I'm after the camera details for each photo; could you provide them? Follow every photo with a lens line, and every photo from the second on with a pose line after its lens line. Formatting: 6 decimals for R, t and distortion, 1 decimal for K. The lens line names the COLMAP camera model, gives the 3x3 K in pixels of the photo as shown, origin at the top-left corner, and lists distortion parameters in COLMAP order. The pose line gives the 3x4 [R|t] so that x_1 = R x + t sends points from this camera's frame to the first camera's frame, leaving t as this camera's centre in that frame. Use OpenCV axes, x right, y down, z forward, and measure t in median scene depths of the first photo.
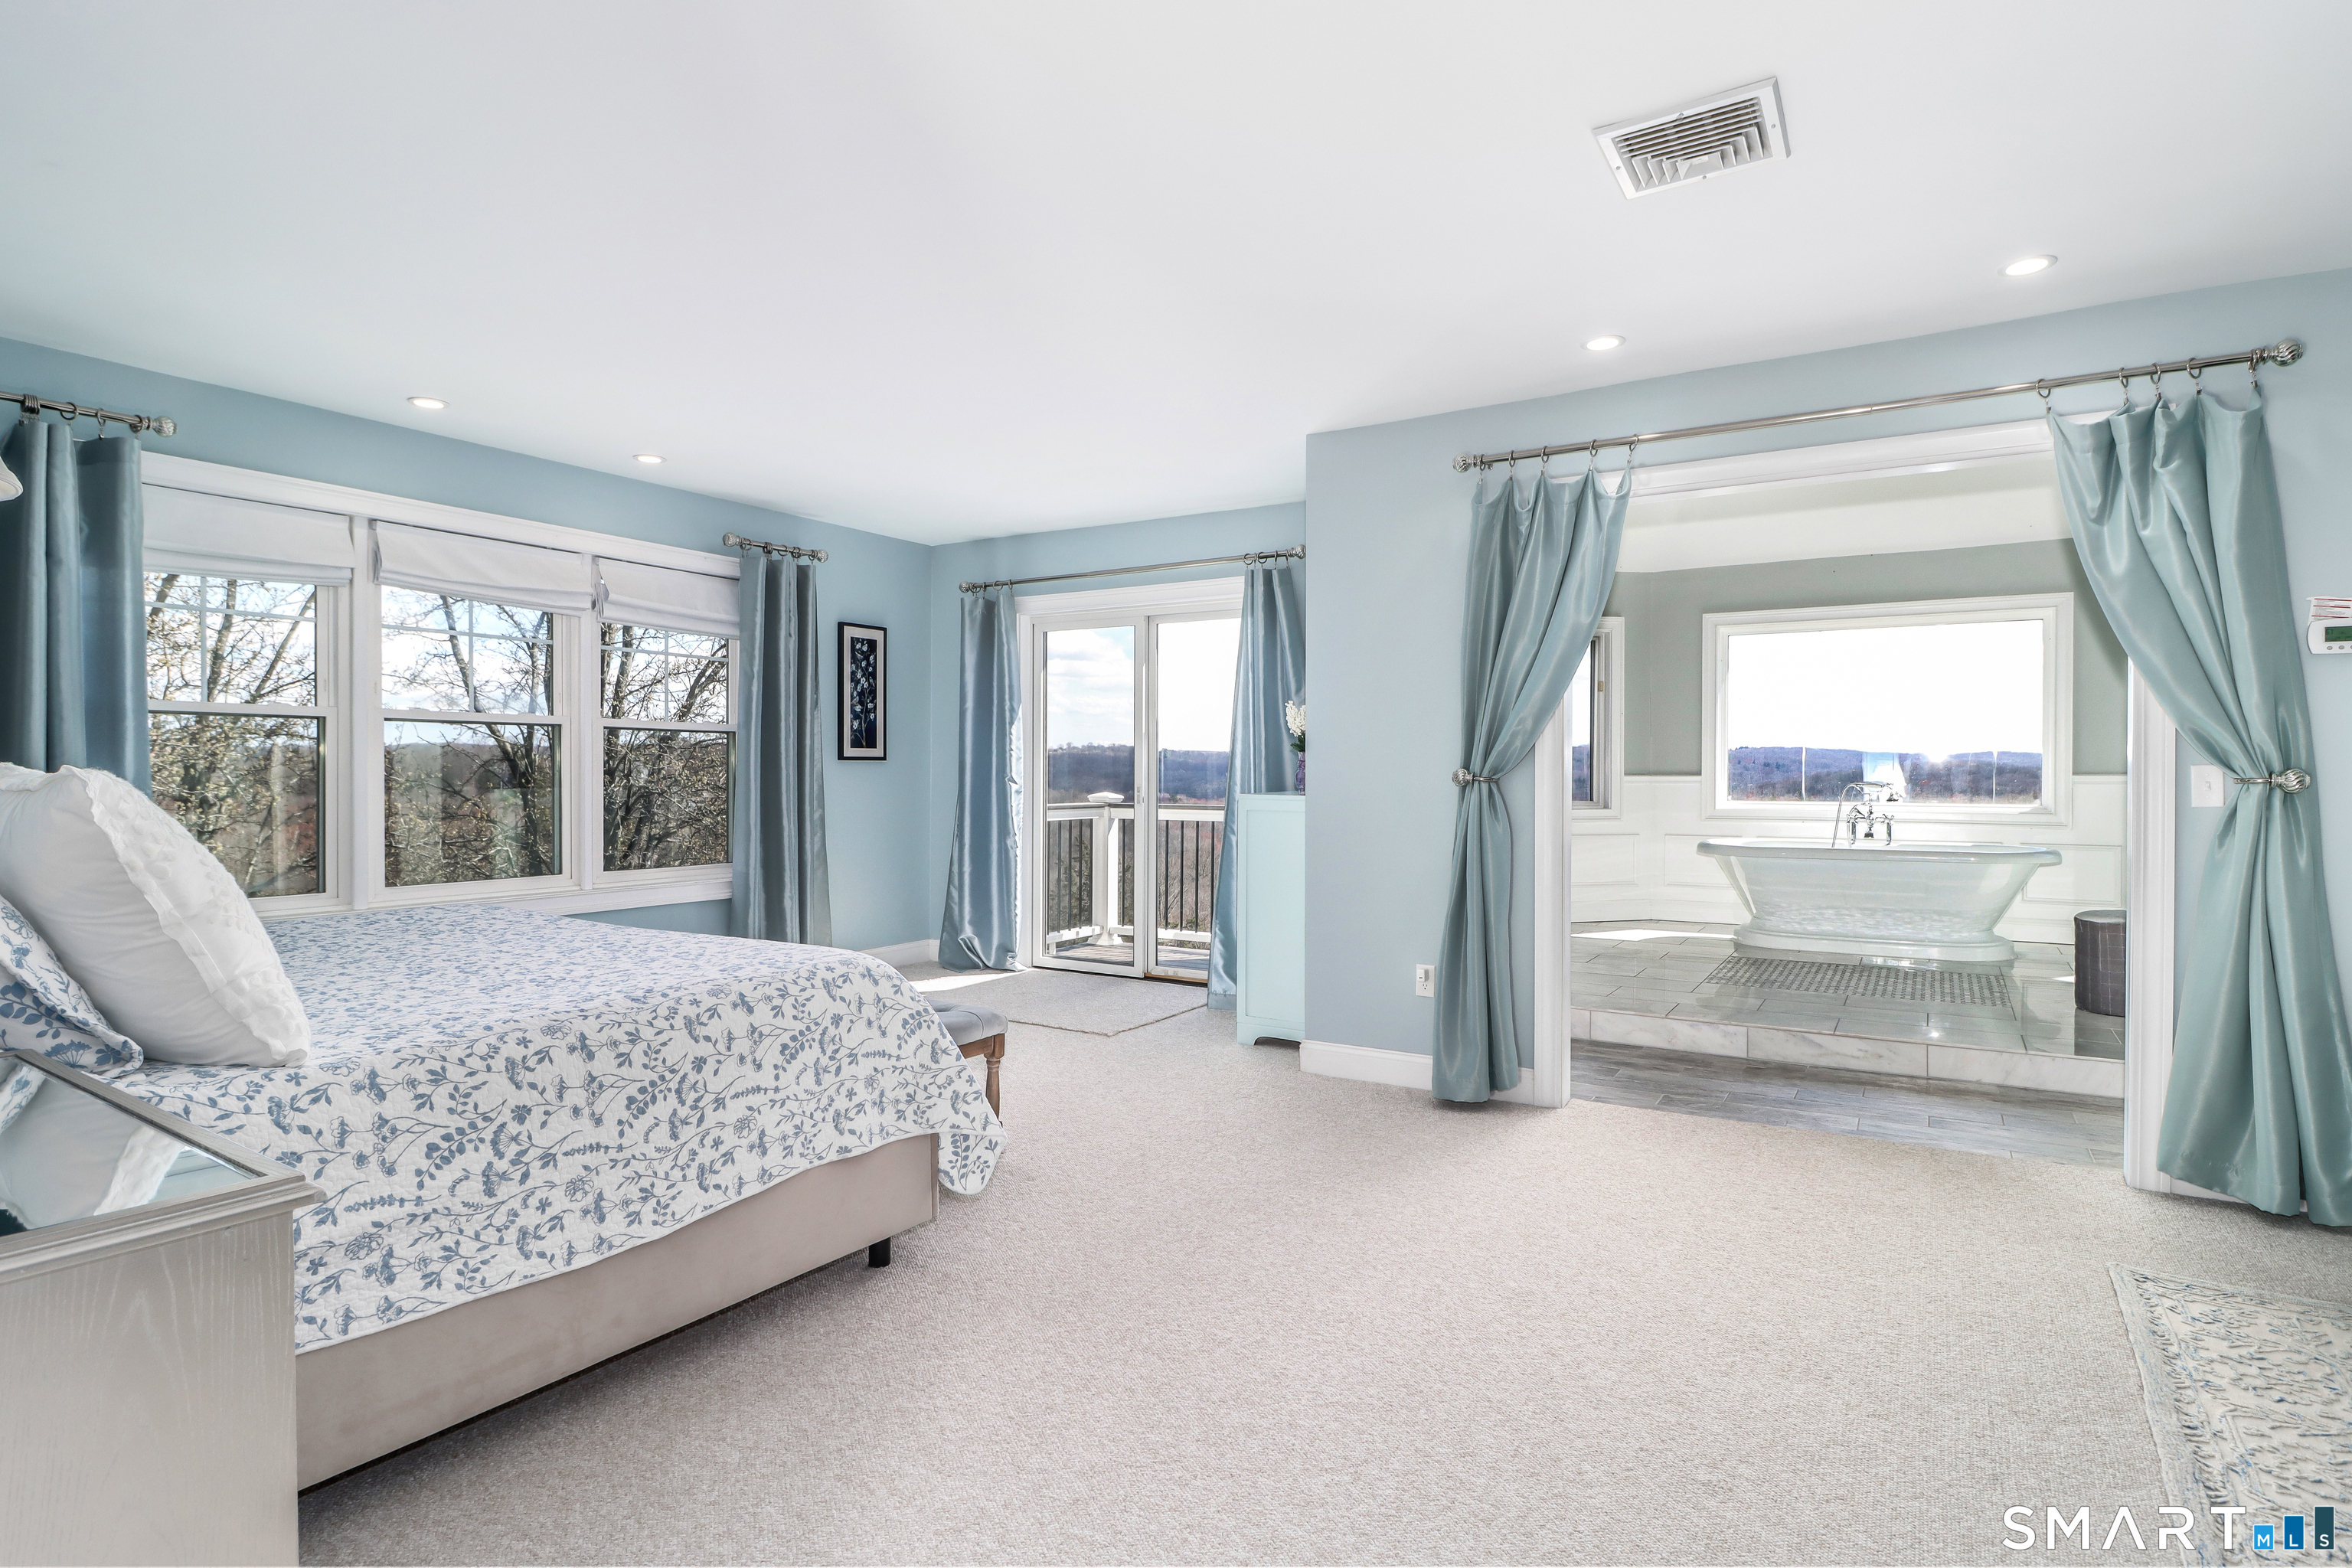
lens RADIAL K [[1209.7, 0, 1176.0], [0, 1209.7, 784.0], [0, 0, 1]] dist [-0.000027, -0.000327]
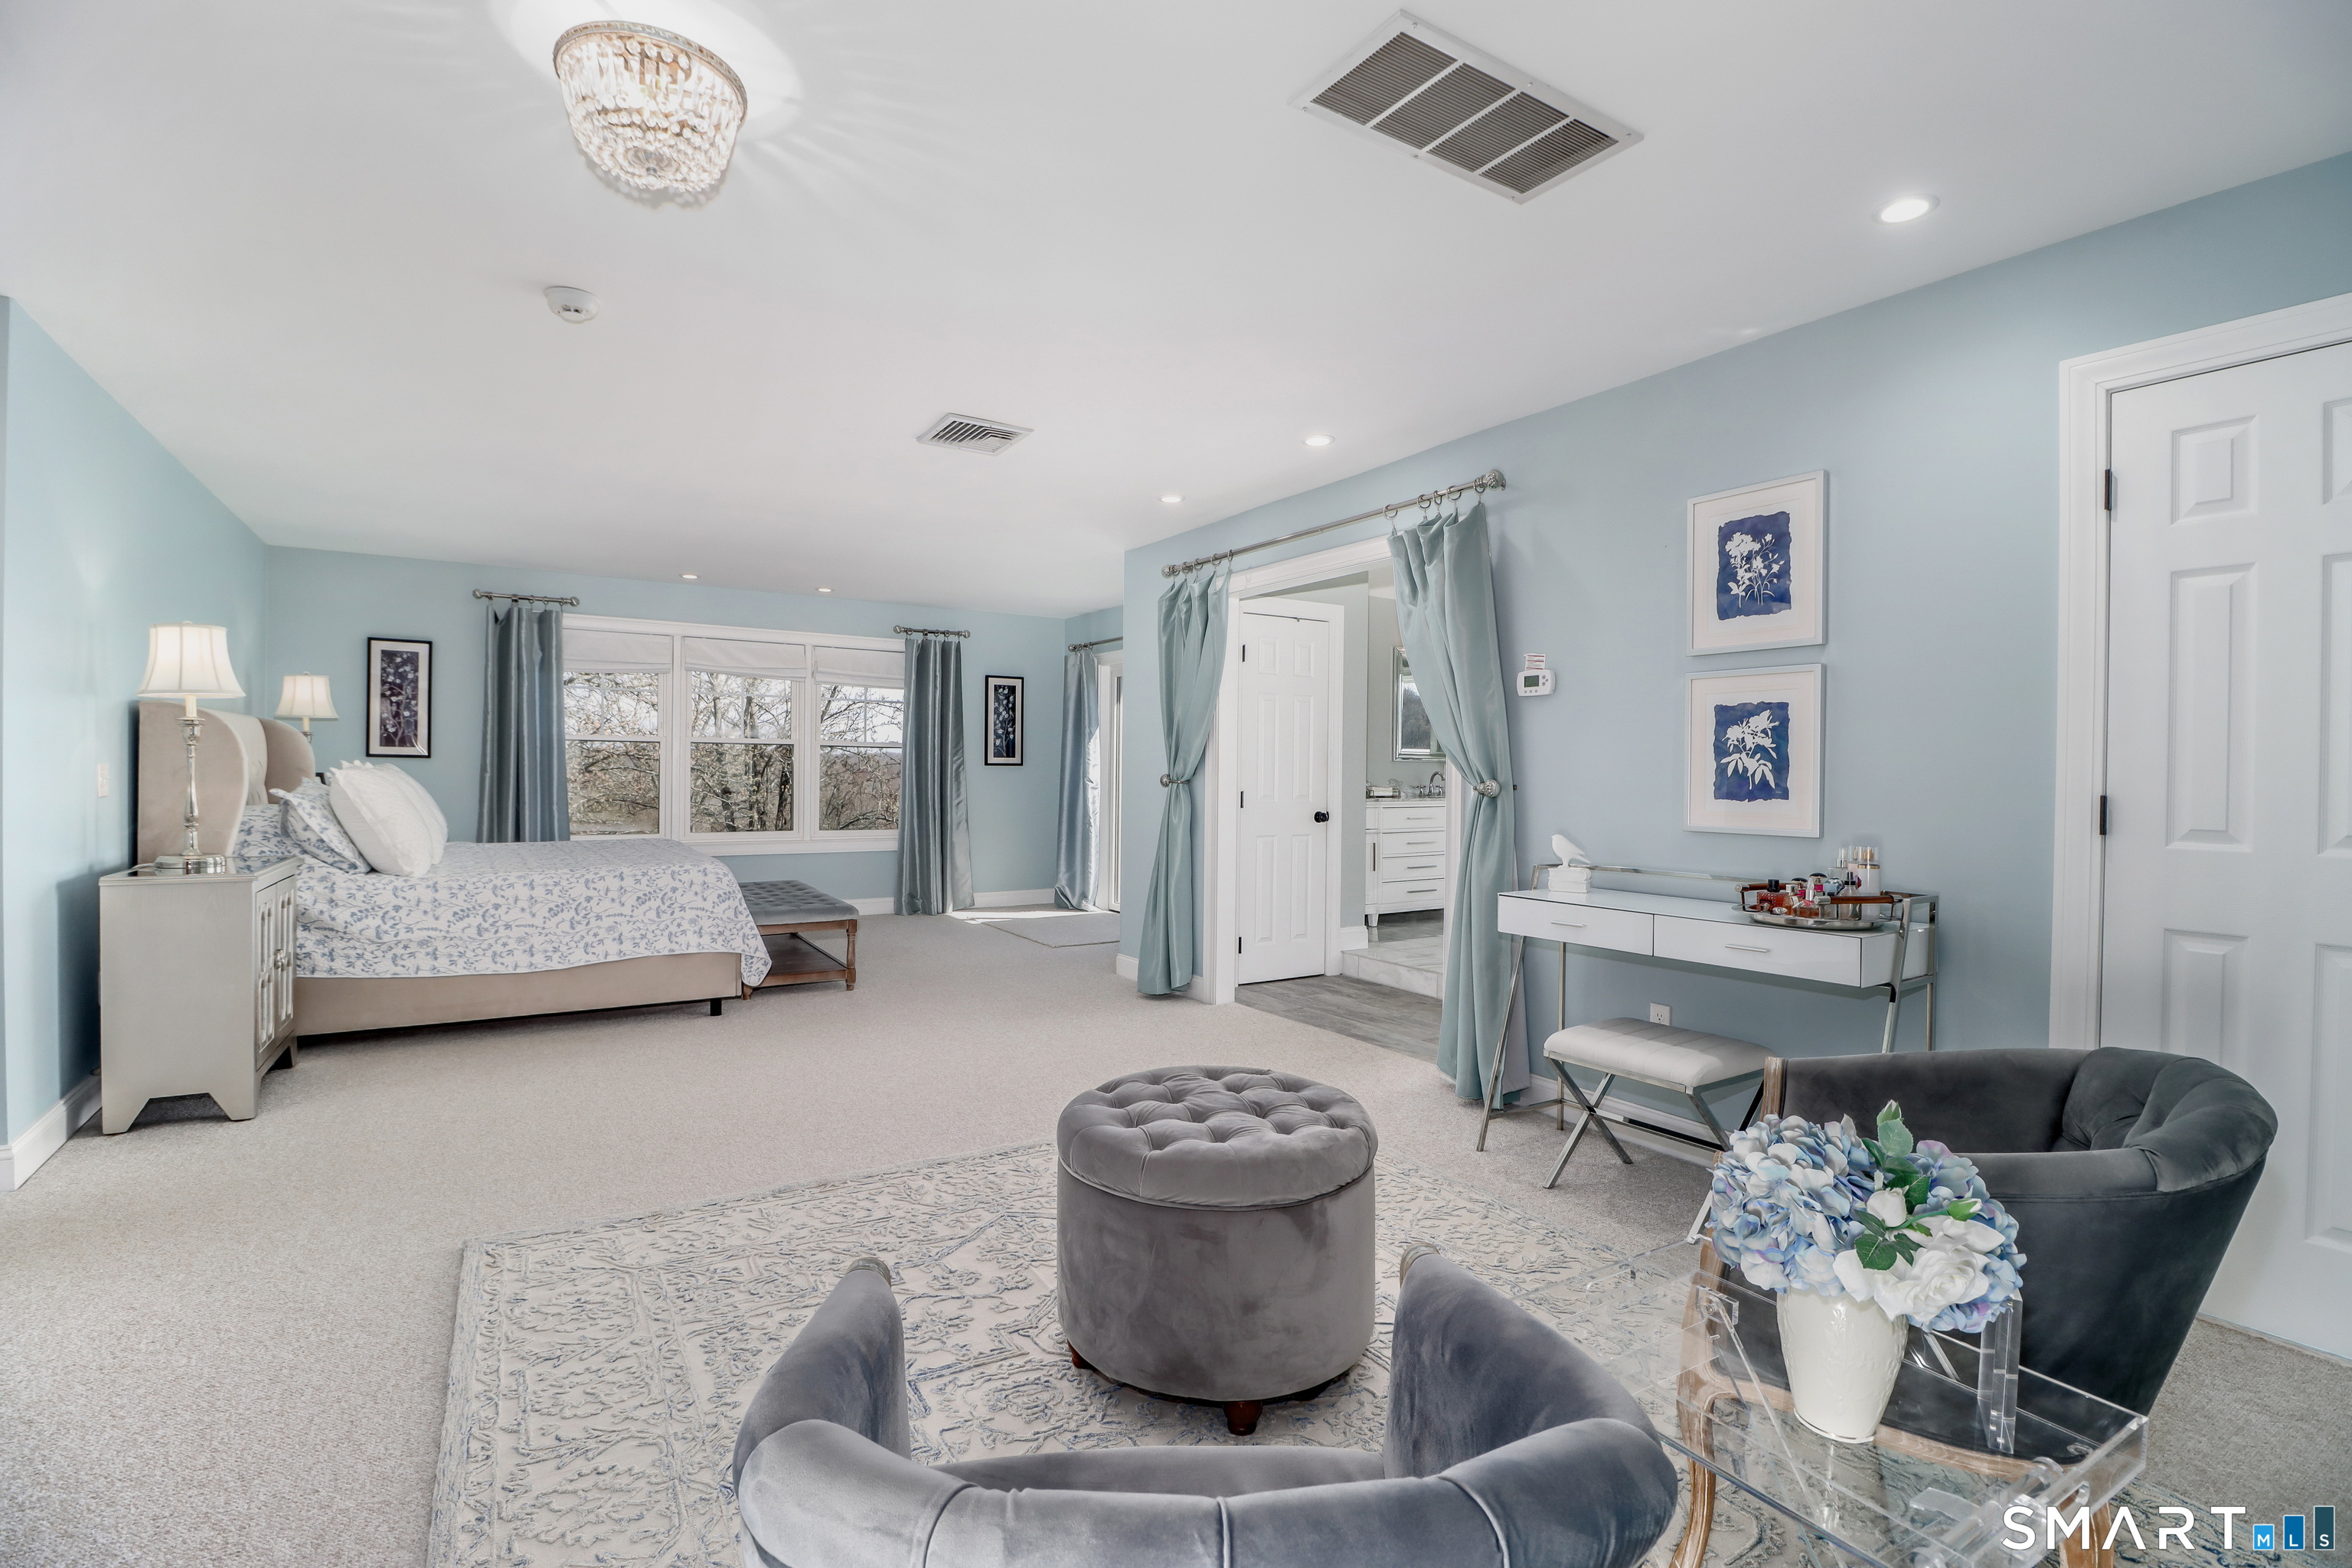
lens RADIAL K [[1080.4, 0, 1176.0], [0, 1080.4, 784.0], [0, 0, 1]] dist [-0.000539, -0.000171]
pose [[0.903317, 0.014546, -0.428726, 0.896569], [-0.015000, 0.999885, 0.002320, -0.004940], [0.428711, 0.004336, 0.903431, -0.225430]]
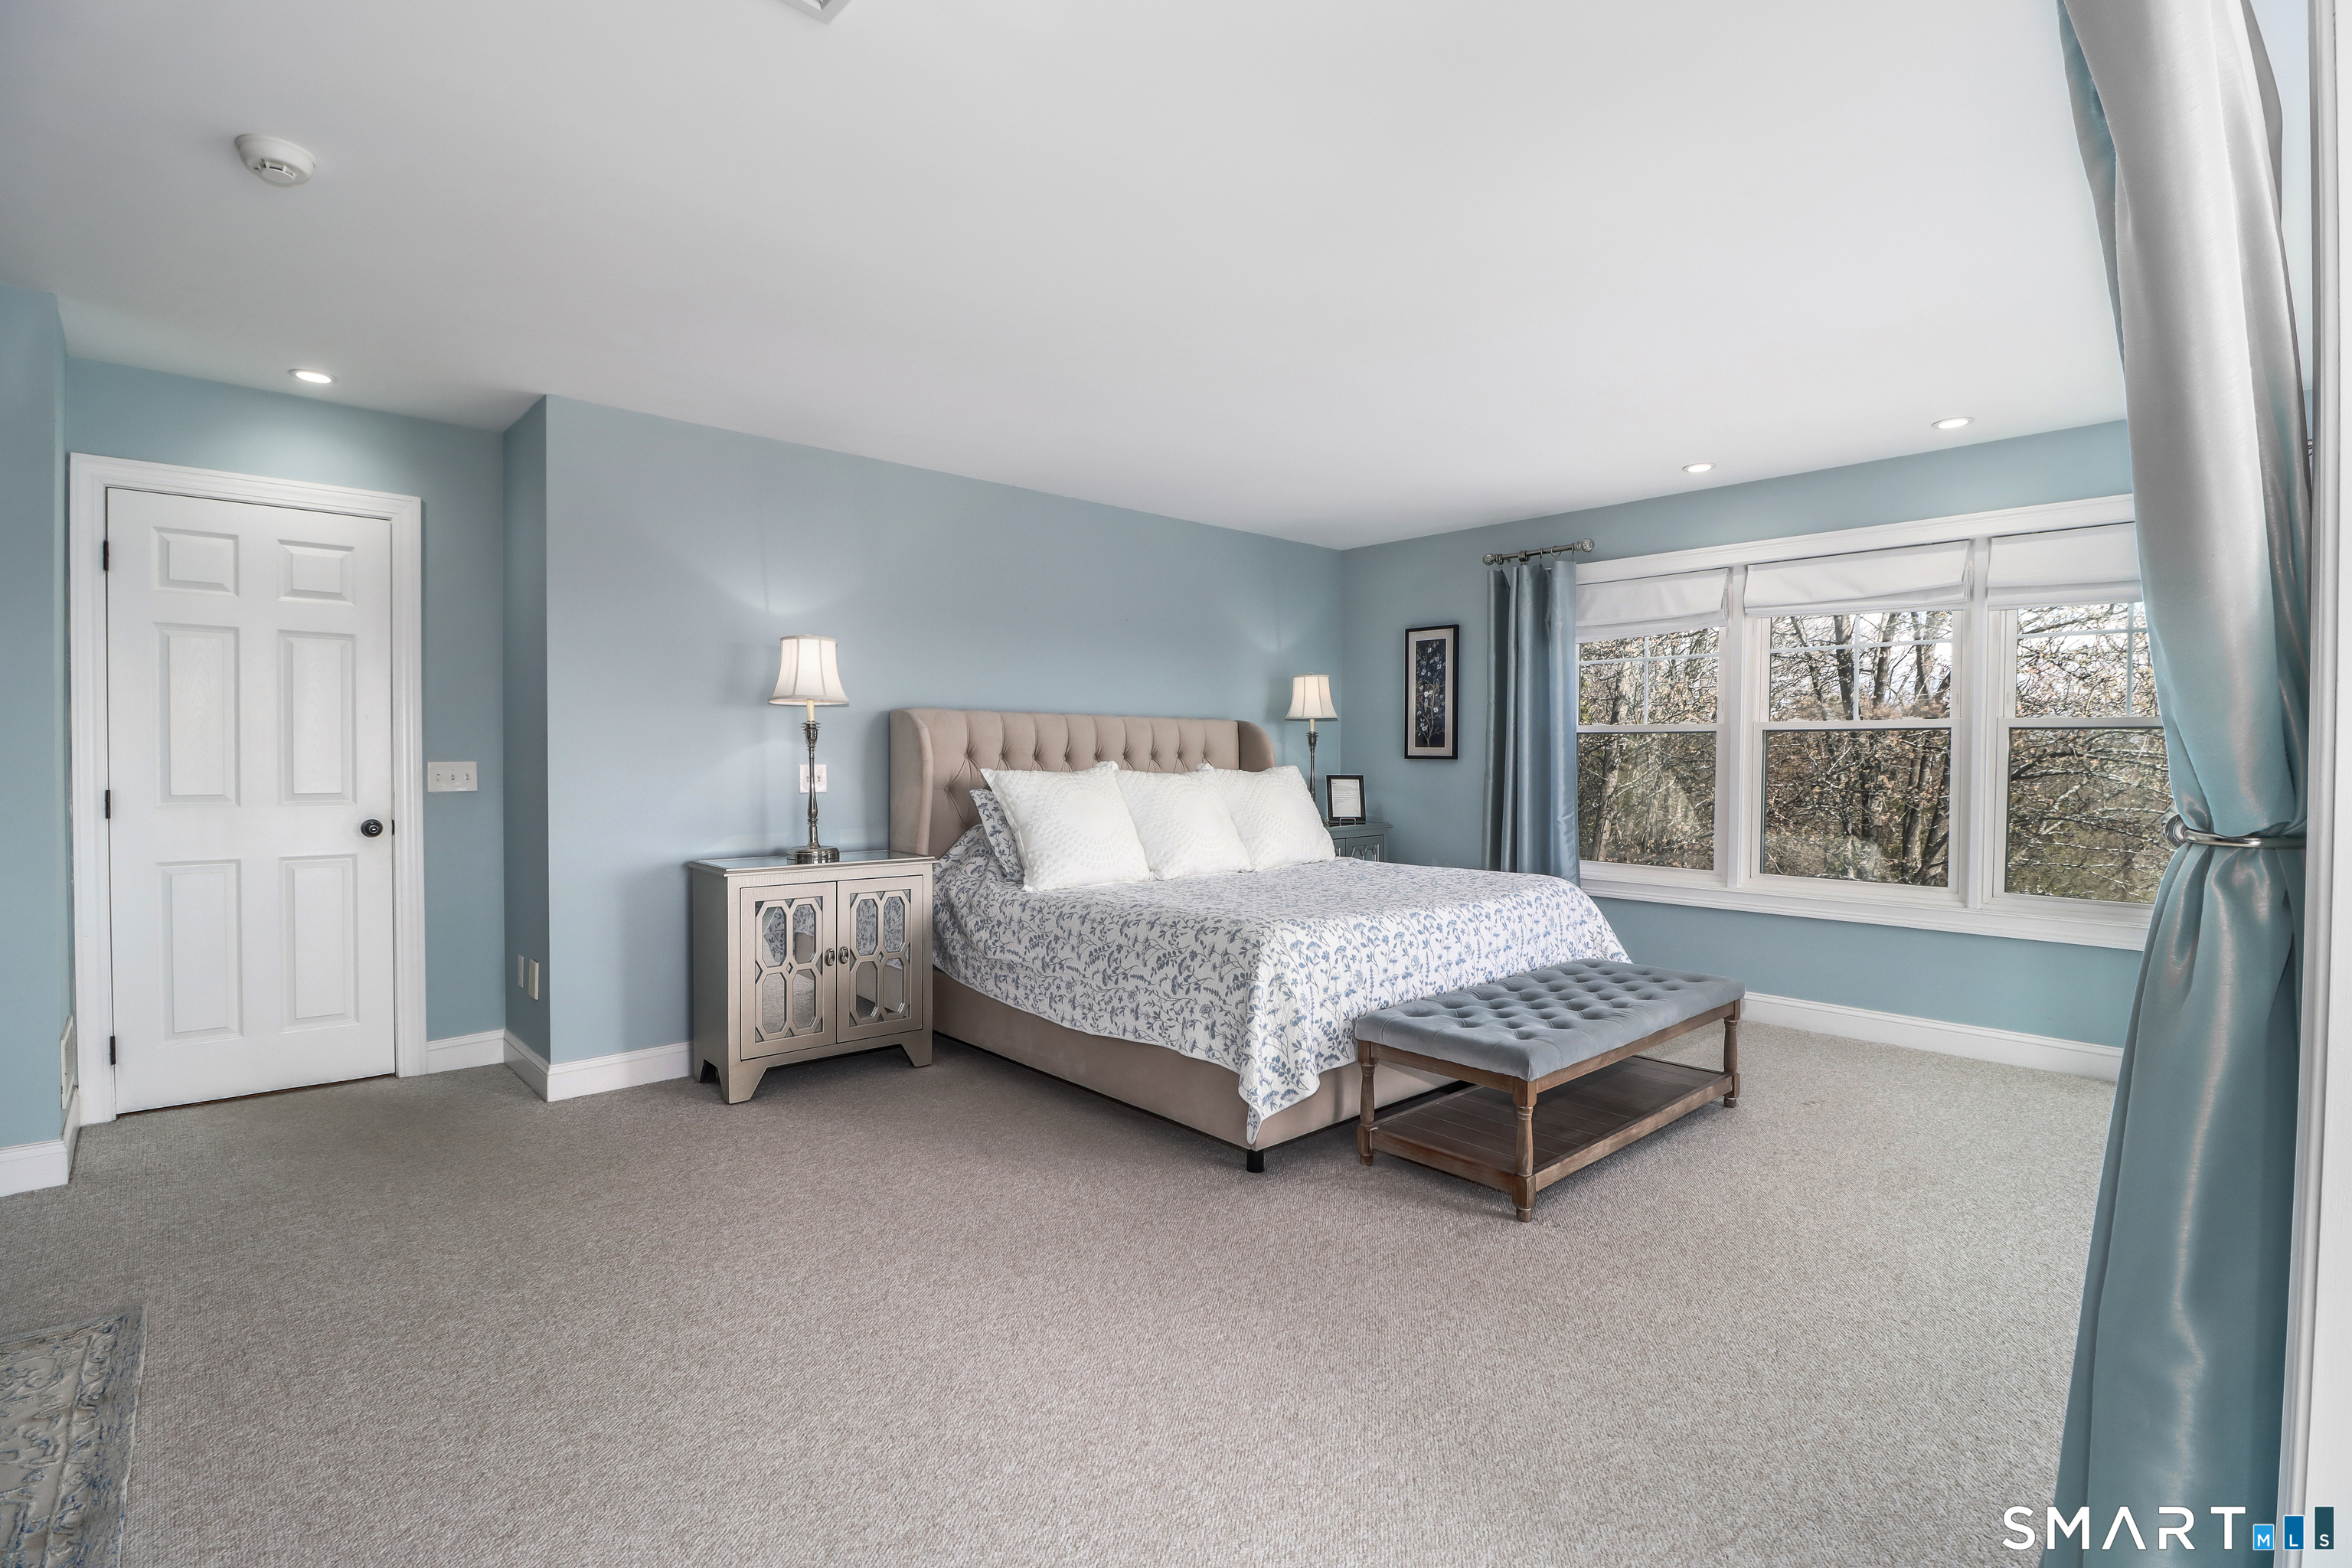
lens RADIAL K [[1080.4, 0, 1176.0], [0, 1080.4, 784.0], [0, 0, 1]] dist [-0.000539, -0.000171]
pose [[-0.262644, 0.017806, -0.964729, 0.617857], [-0.016397, 0.999603, 0.022914, -0.018915], [0.964754, 0.021837, -0.262248, 0.882303]]
